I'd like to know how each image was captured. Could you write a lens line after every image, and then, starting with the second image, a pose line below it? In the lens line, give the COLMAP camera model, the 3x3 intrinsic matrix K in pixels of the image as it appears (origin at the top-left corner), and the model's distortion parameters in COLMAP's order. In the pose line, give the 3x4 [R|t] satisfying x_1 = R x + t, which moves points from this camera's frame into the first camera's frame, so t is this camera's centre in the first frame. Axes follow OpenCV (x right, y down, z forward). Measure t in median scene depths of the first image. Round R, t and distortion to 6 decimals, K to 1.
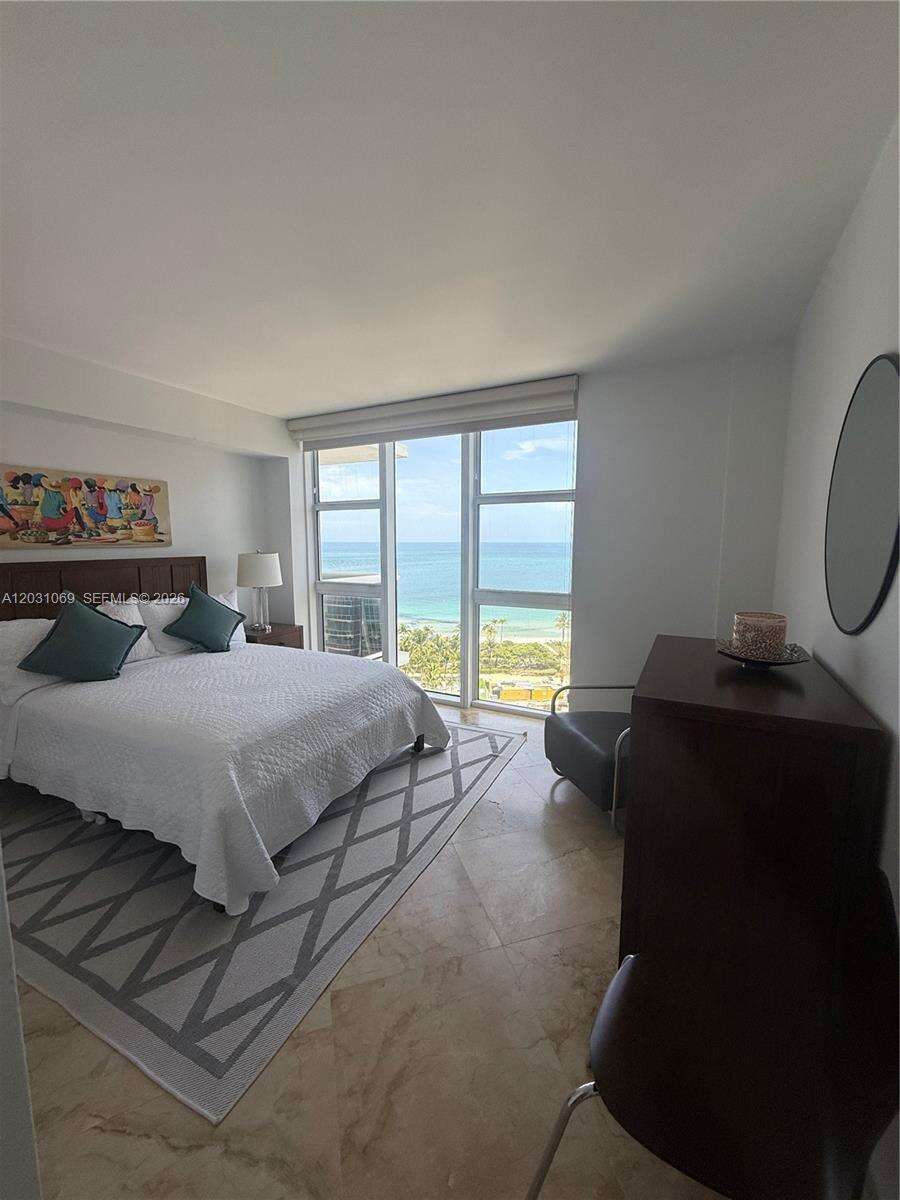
lens RADIAL K [[482.4, 0, 450.0], [0, 482.4, 600.0], [0, 0, 1]] dist [0.006140, 0.000090]
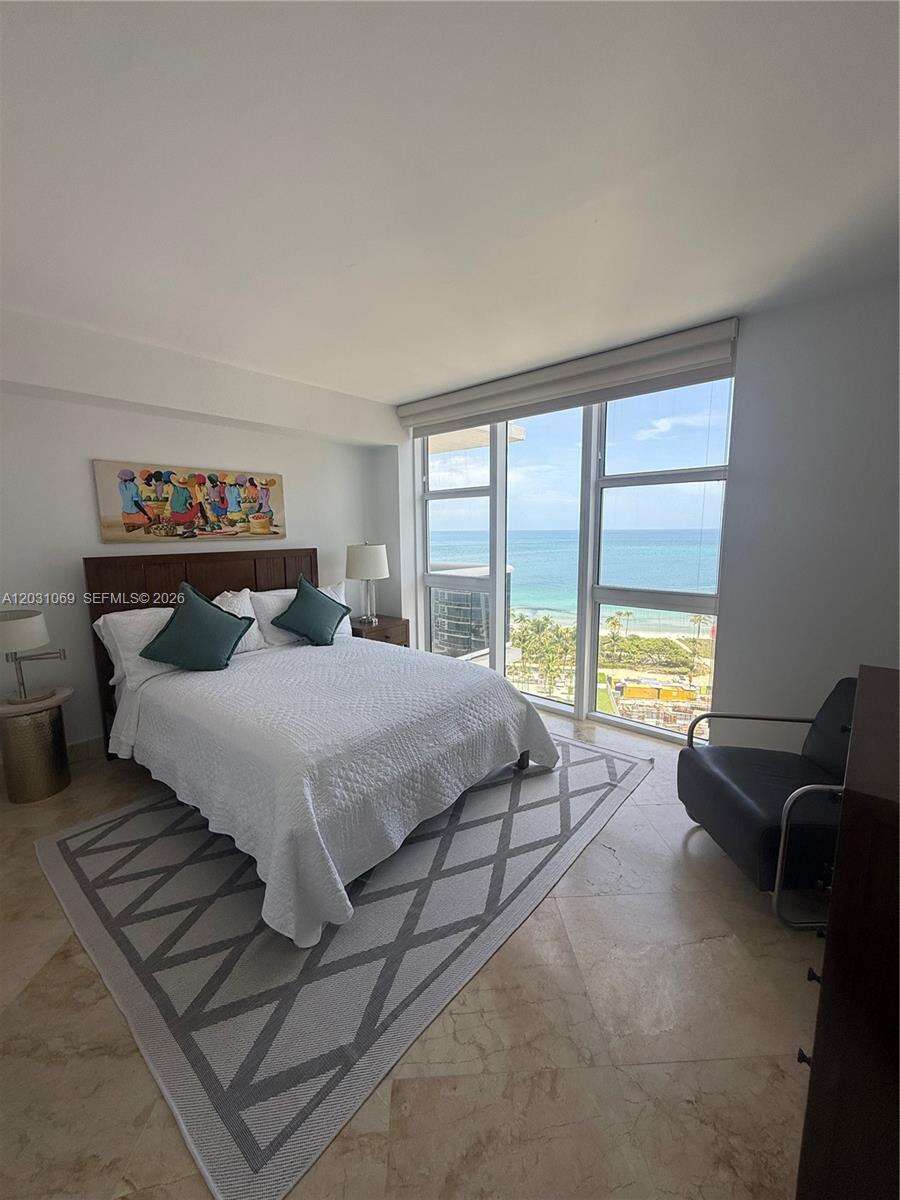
lens RADIAL K [[483.3, 0, 450.0], [0, 483.3, 600.0], [0, 0, 1]] dist [0.001824, -0.000041]
pose [[0.969587, 0.026177, -0.243344, 0.013558], [-0.020503, 0.999456, 0.025820, -0.016877], [0.243888, -0.020046, 0.969596, 0.108005]]
